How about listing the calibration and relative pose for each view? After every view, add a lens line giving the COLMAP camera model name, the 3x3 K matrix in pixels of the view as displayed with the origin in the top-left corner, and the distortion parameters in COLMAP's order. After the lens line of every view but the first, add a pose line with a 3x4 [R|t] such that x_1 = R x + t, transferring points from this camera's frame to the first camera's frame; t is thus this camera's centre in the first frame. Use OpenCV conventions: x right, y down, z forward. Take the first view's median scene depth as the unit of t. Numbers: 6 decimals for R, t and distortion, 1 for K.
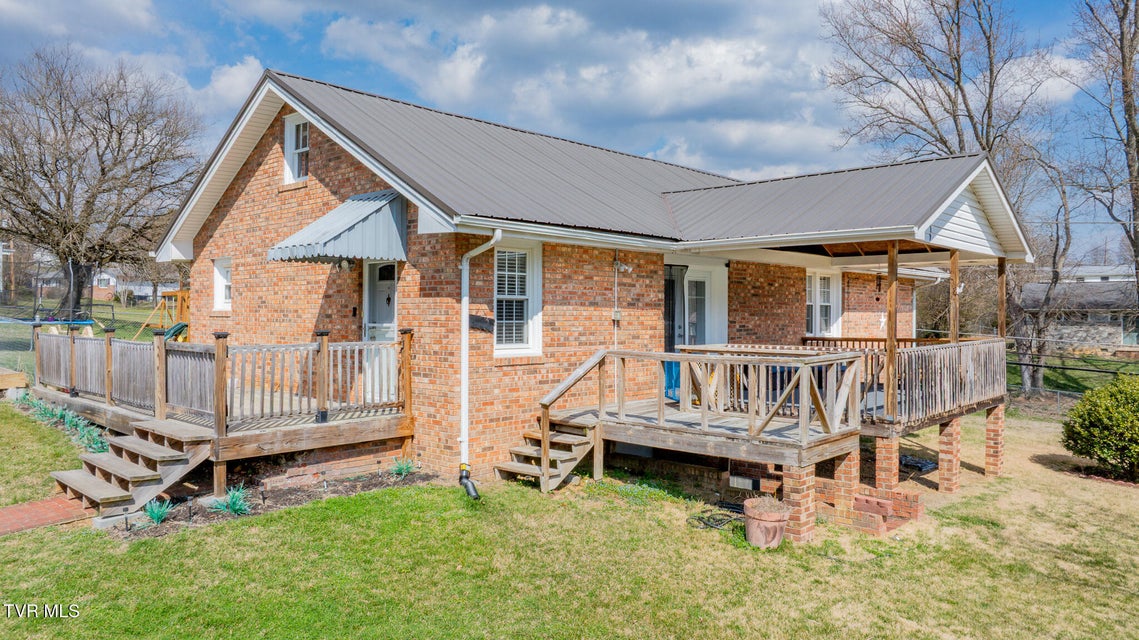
lens RADIAL K [[800.6, 0, 569.5], [0, 800.6, 320.0], [0, 0, 1]] dist [-0.030506, 0.007099]
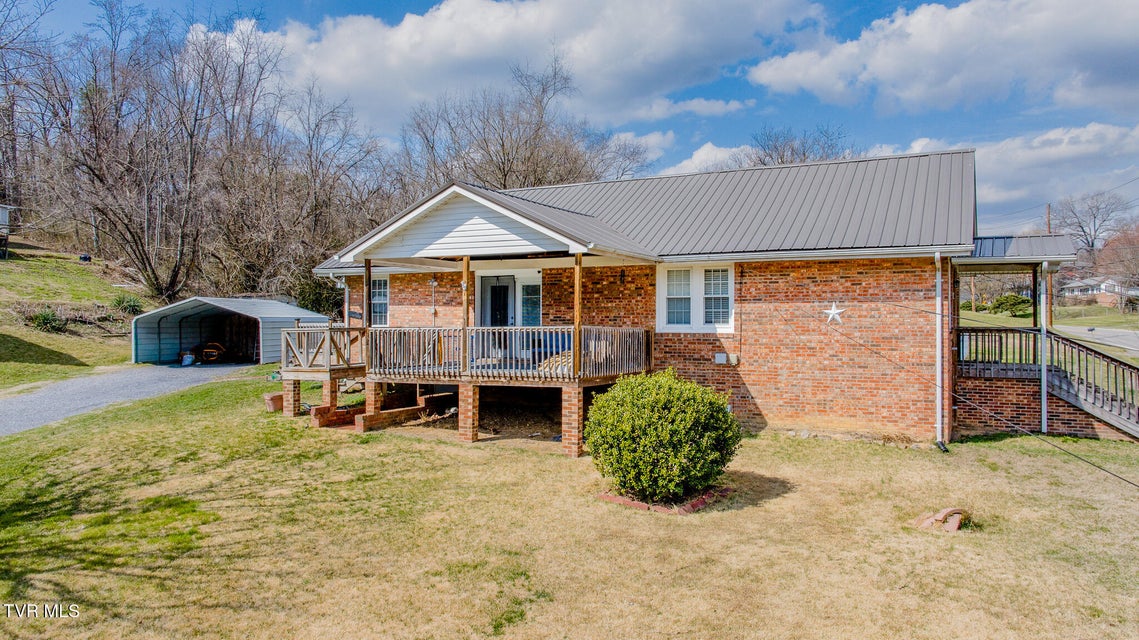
lens RADIAL K [[781.0, 0, 569.5], [0, 781.0, 320.0], [0, 0, 1]] dist [-0.001420, -0.002124]
pose [[0.277344, -0.006853, -0.960746, 1.953750], [-0.006327, 0.999940, -0.008959, 0.031879], [0.960750, 0.008563, 0.277284, 0.900296]]
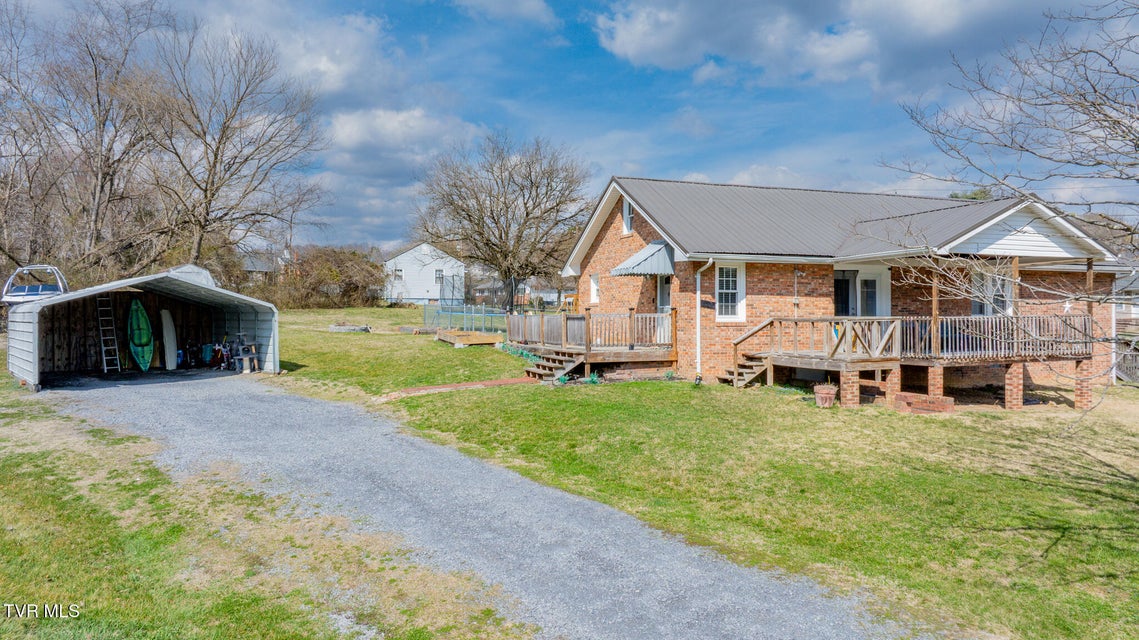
lens RADIAL K [[800.6, 0, 569.5], [0, 800.6, 320.0], [0, 0, 1]] dist [-0.030506, 0.007099]
pose [[0.892977, -0.004625, -0.450079, 0.446861], [0.002334, 0.999981, -0.005644, 0.050141], [0.450097, 0.003989, 0.892971, -0.877741]]
